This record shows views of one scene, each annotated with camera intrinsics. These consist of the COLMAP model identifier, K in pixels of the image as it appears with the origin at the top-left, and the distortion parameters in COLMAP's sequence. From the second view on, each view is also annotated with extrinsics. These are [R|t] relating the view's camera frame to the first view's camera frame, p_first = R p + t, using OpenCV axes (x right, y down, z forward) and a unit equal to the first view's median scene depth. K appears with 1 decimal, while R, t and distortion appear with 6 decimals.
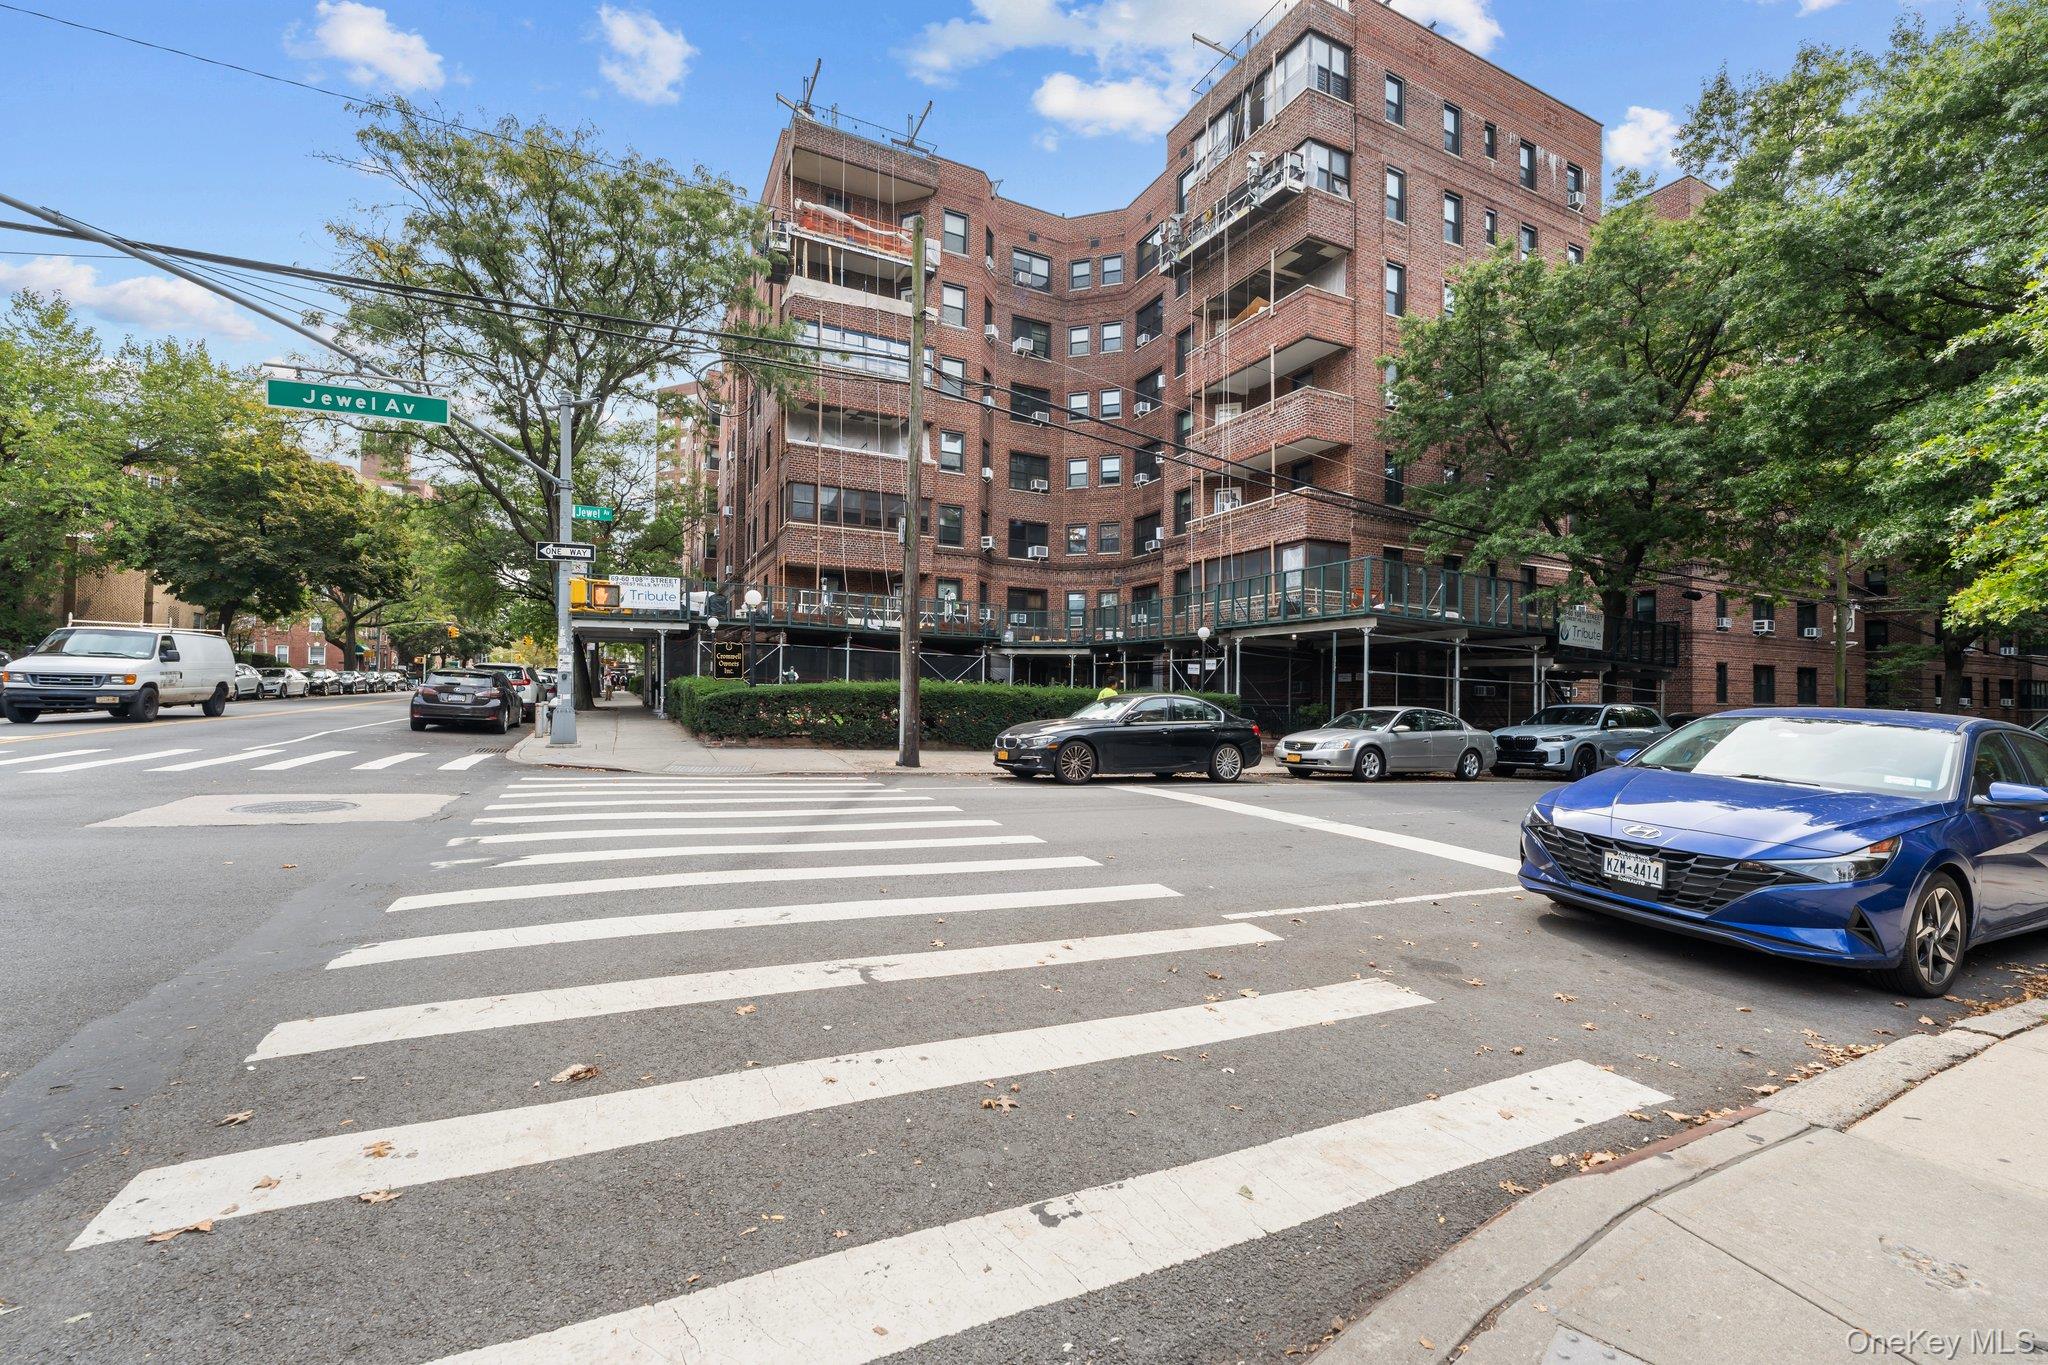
lens RADIAL K [[835.8, 0, 1019.3], [0, 835.8, 679.0], [0, 0, 1]] dist [0.001897, -0.000757]
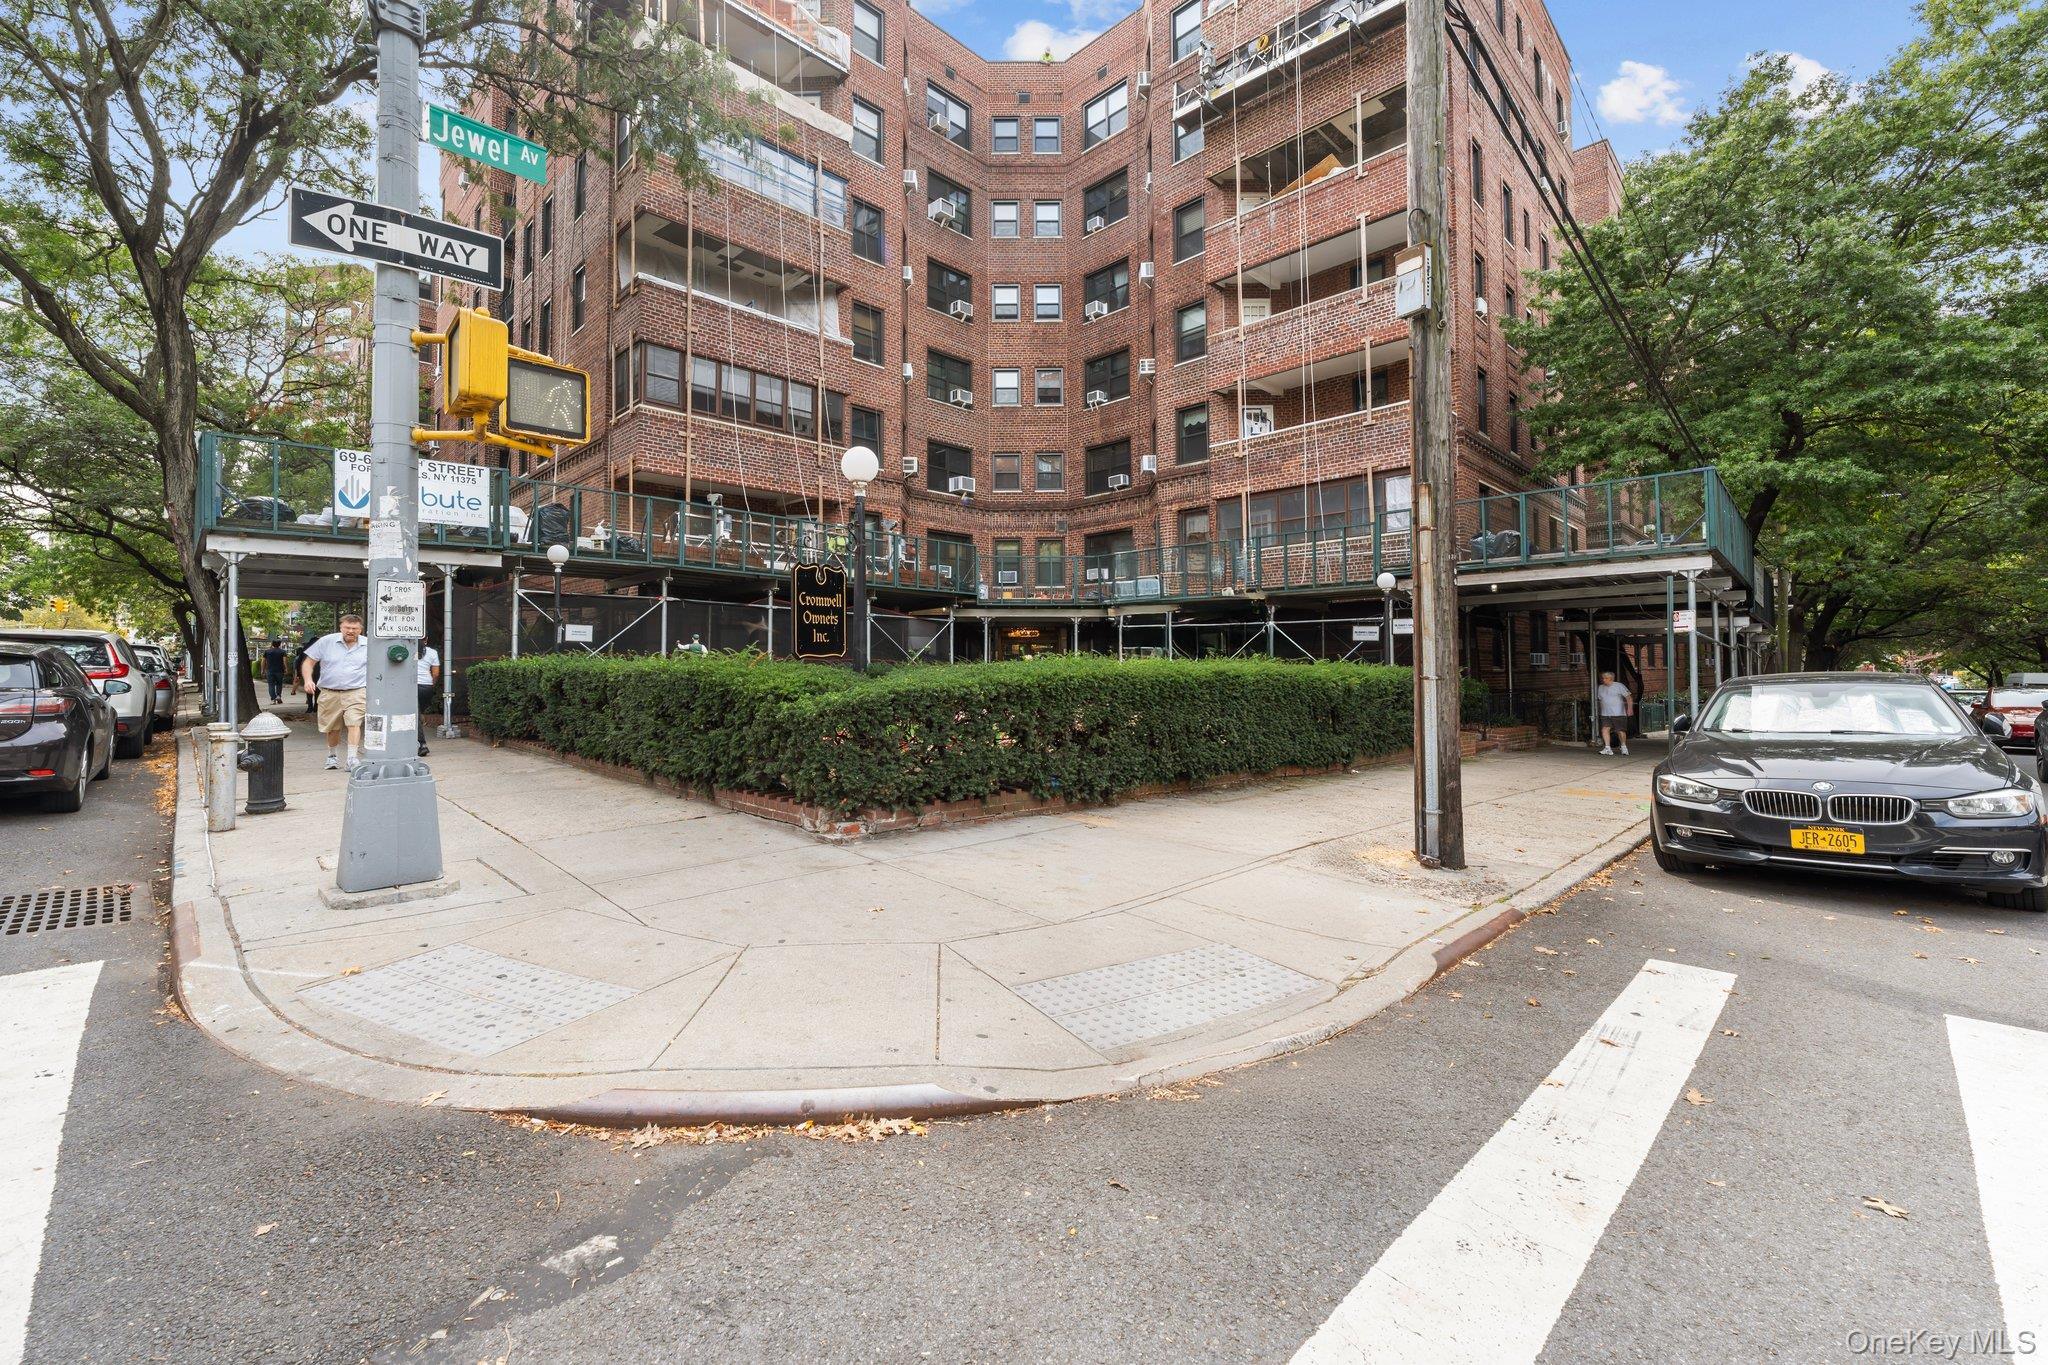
lens RADIAL K [[845.3, 0, 1021.1], [0, 845.3, 637.3], [0, 0, 1]] dist [-0.001842, -0.000519]
pose [[0.946342, -0.006897, 0.323094, -0.184274], [0.012914, 0.999781, -0.016484, -0.000555], [-0.322909, 0.019772, 0.946223, 0.274756]]
